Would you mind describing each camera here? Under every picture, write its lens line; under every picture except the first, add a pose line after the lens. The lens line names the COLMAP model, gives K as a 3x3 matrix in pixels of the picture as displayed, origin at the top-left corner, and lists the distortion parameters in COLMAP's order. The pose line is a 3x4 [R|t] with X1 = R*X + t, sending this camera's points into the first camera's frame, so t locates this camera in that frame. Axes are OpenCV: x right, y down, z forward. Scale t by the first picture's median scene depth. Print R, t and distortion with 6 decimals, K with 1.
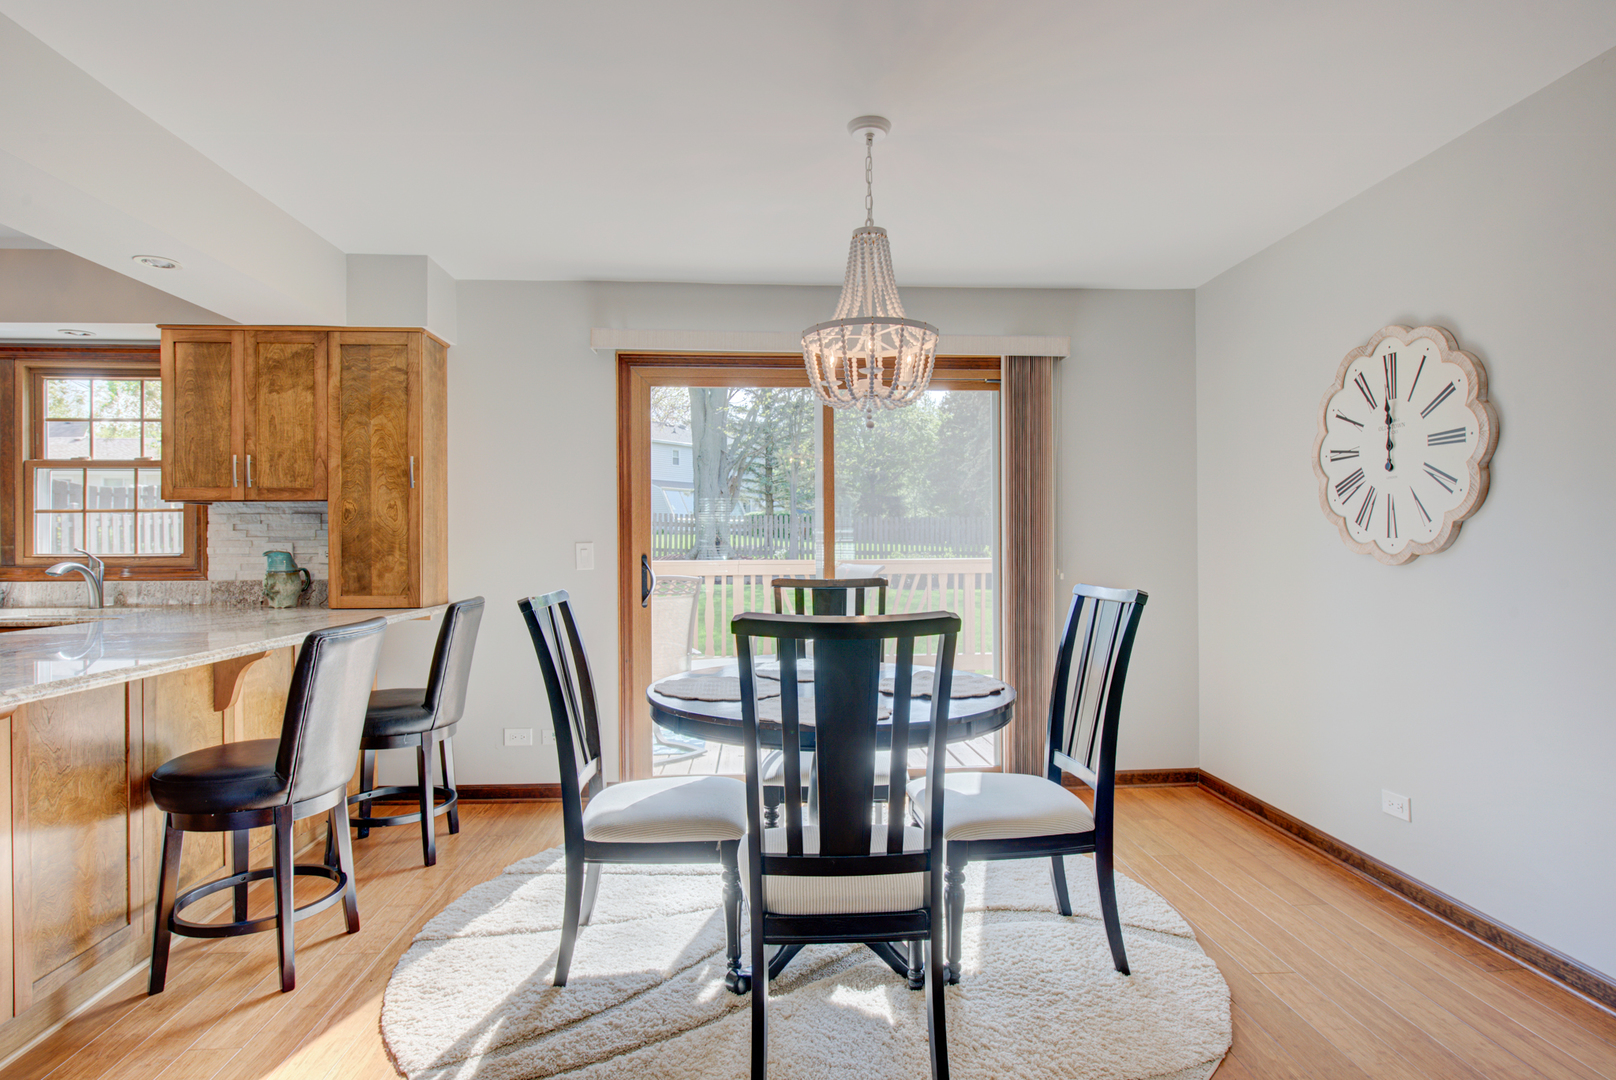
lens RADIAL K [[872.2, 0, 808.0], [0, 872.2, 540.0], [0, 0, 1]] dist [-0.002315, -0.002442]
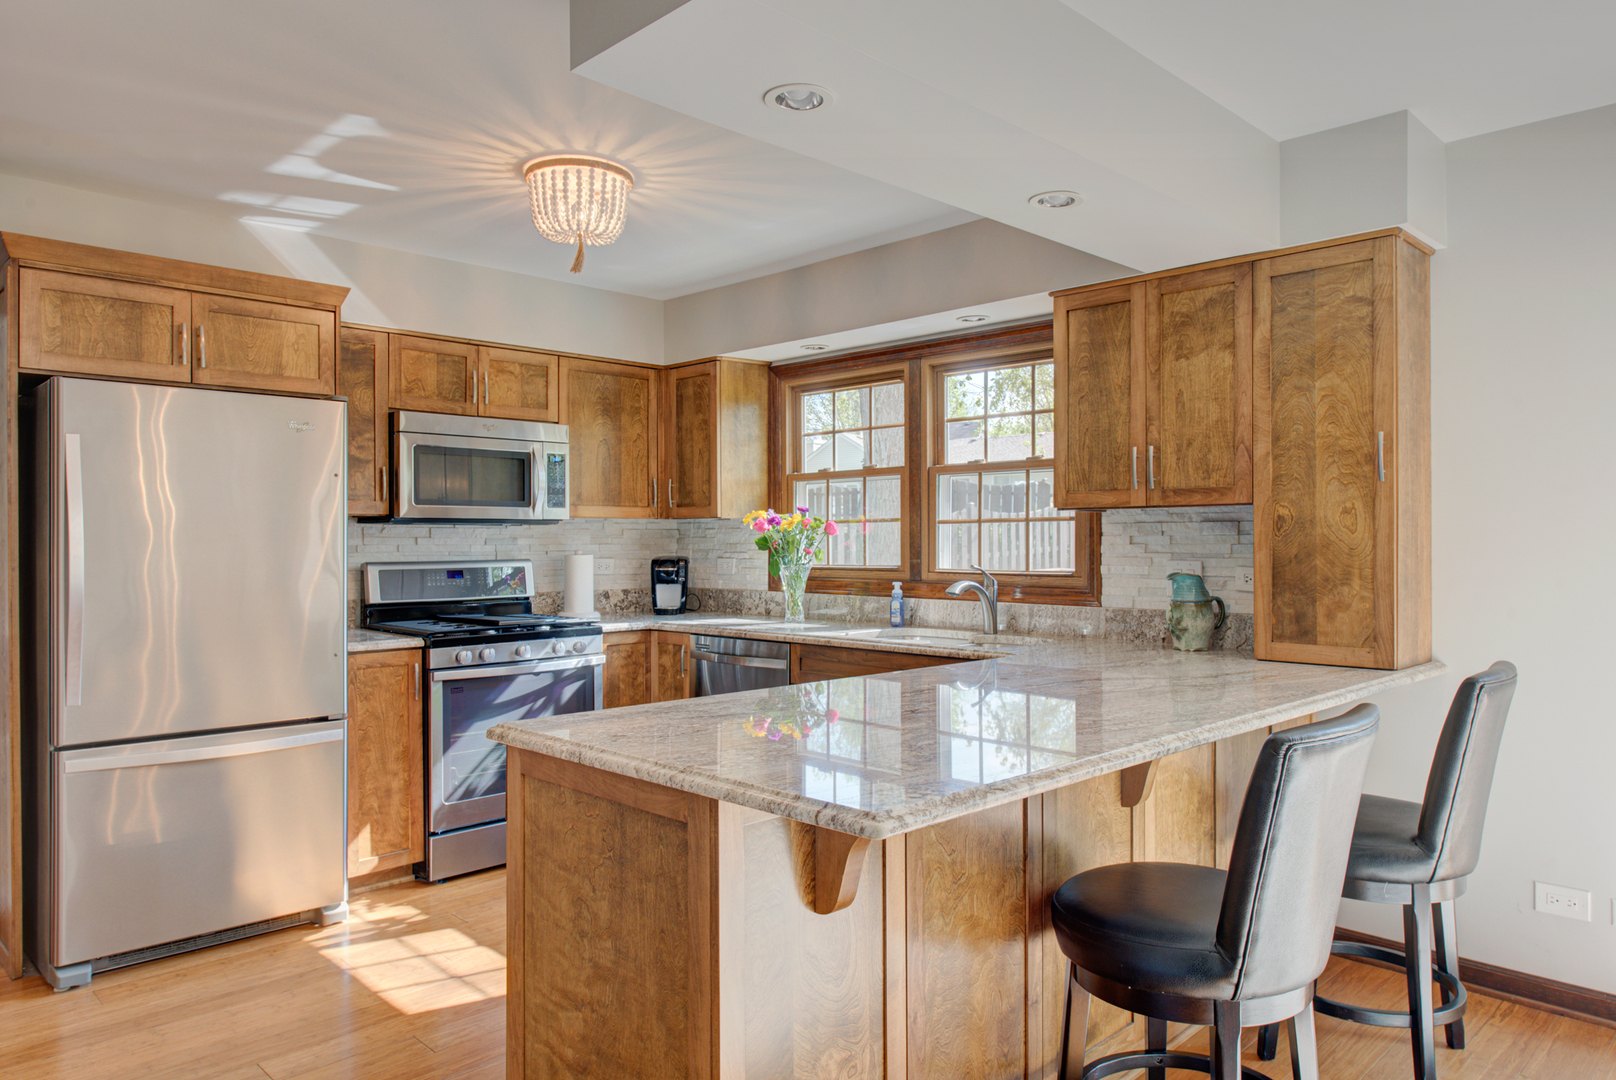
lens RADIAL K [[1072.4, 0, 808.0], [0, 1072.4, 540.0], [0, 0, 1]] dist [-0.001070, -0.000127]
pose [[0.658295, 0.002295, -0.752757, -0.139209], [0.000626, 0.999993, 0.003597, -0.019753], [0.752760, -0.002839, 0.658289, 0.166289]]
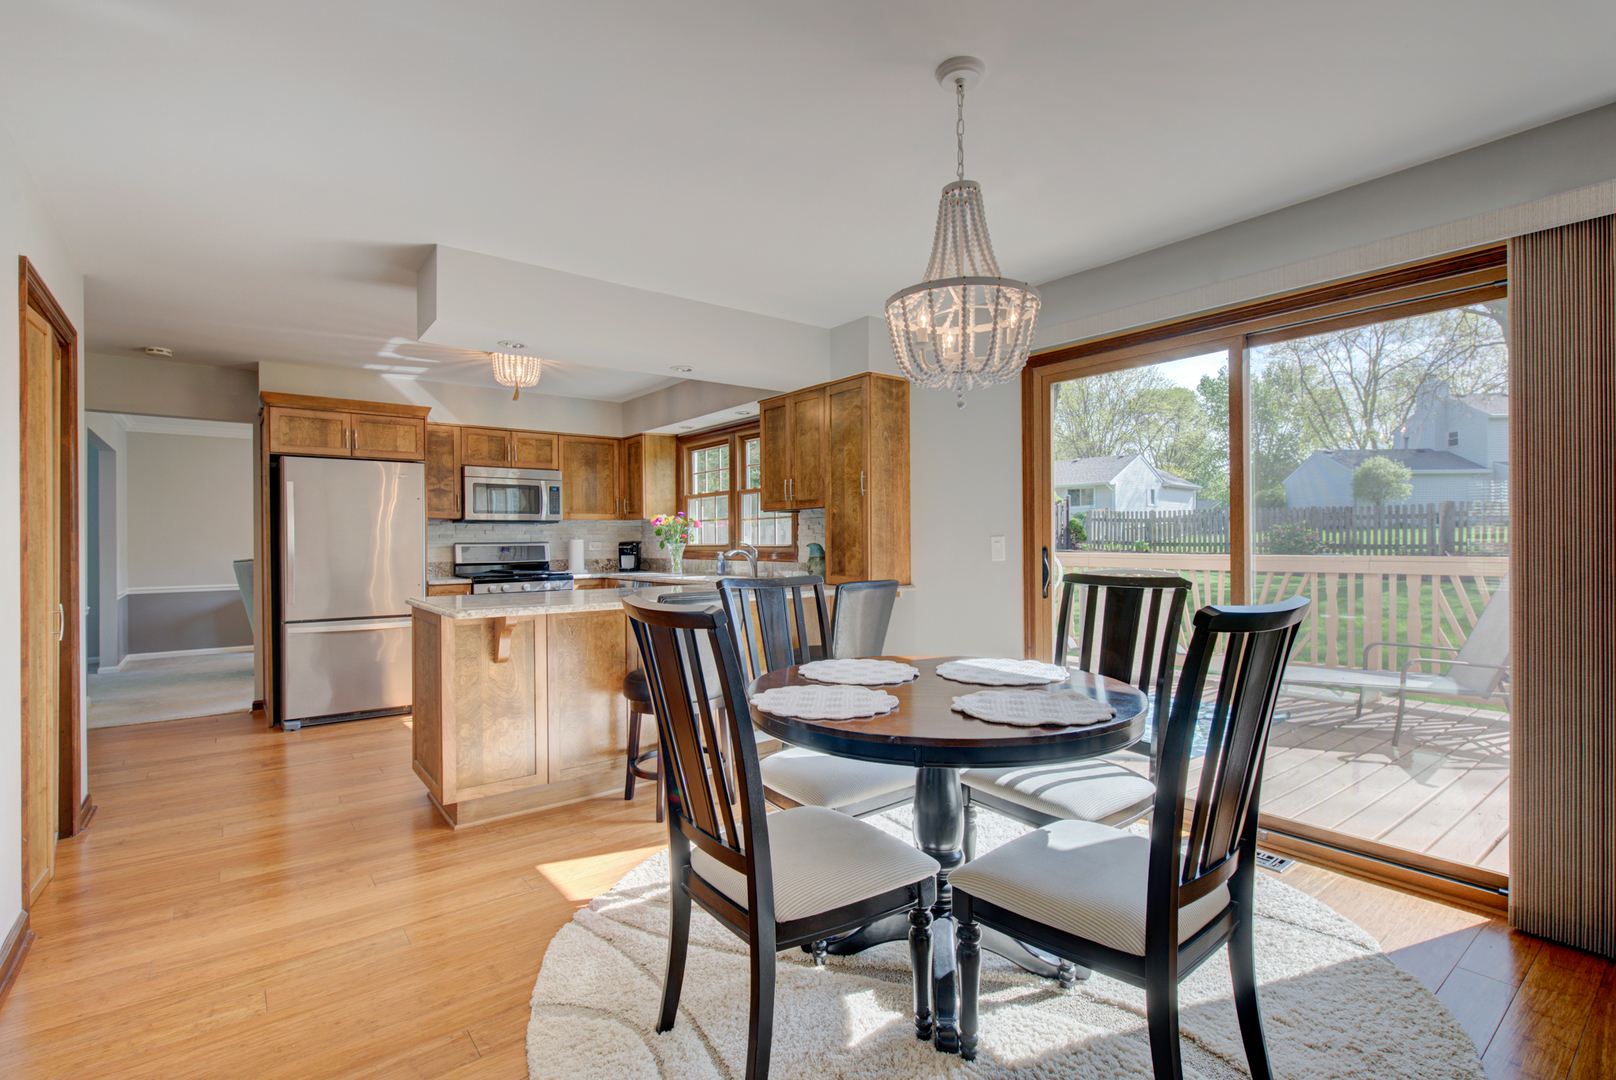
lens RADIAL K [[740.2, 0, 802.8], [0, 740.2, 542.7], [0, 0, 1]] dist [0.000708, 0.000019]
pose [[0.563940, 0.001496, -0.825814, 0.417042], [0.006794, 0.999956, 0.006451, 0.003955], [0.825788, -0.009249, 0.563905, 0.294696]]
